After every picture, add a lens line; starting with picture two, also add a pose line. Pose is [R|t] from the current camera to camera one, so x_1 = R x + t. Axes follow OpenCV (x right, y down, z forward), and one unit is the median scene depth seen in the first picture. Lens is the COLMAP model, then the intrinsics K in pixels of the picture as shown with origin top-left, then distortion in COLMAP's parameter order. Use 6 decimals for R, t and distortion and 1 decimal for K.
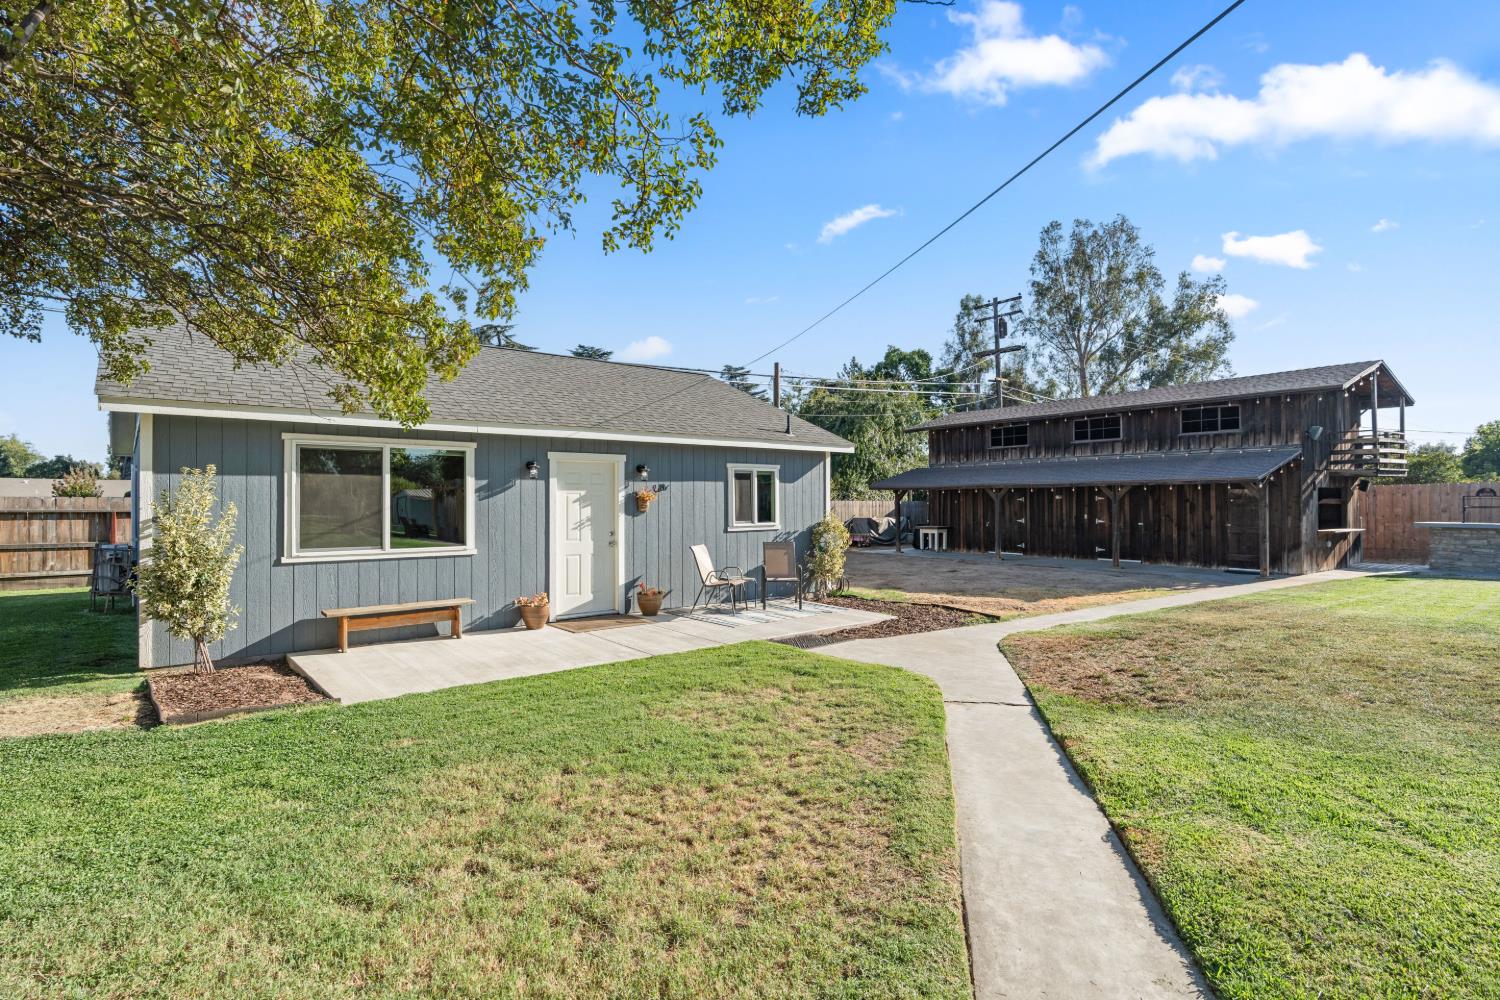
lens RADIAL K [[744.8, 0, 750.0], [0, 744.8, 500.0], [0, 0, 1]] dist [-0.004347, 0.000813]
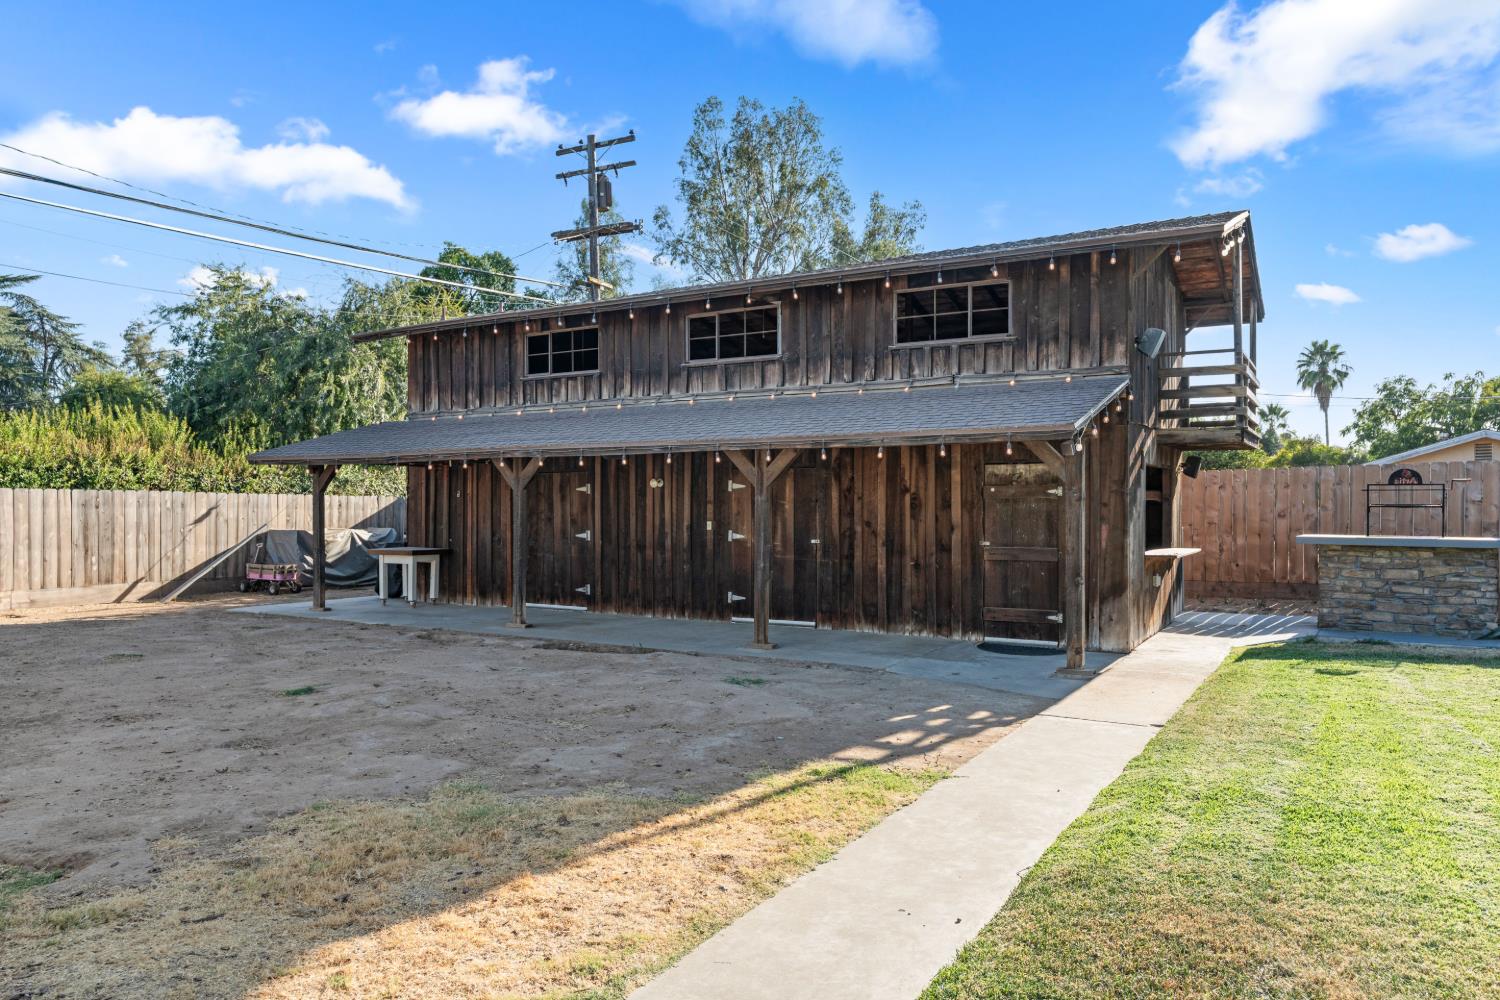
lens RADIAL K [[1005.7, 0, 756.0], [0, 1005.7, 517.8], [0, 0, 1]] dist [-0.003838, -0.000490]
pose [[0.914068, 0.001967, 0.405556, 0.414715], [-0.006717, 0.999924, 0.010290, 0.019746], [-0.405505, -0.012130, 0.914012, 0.773836]]
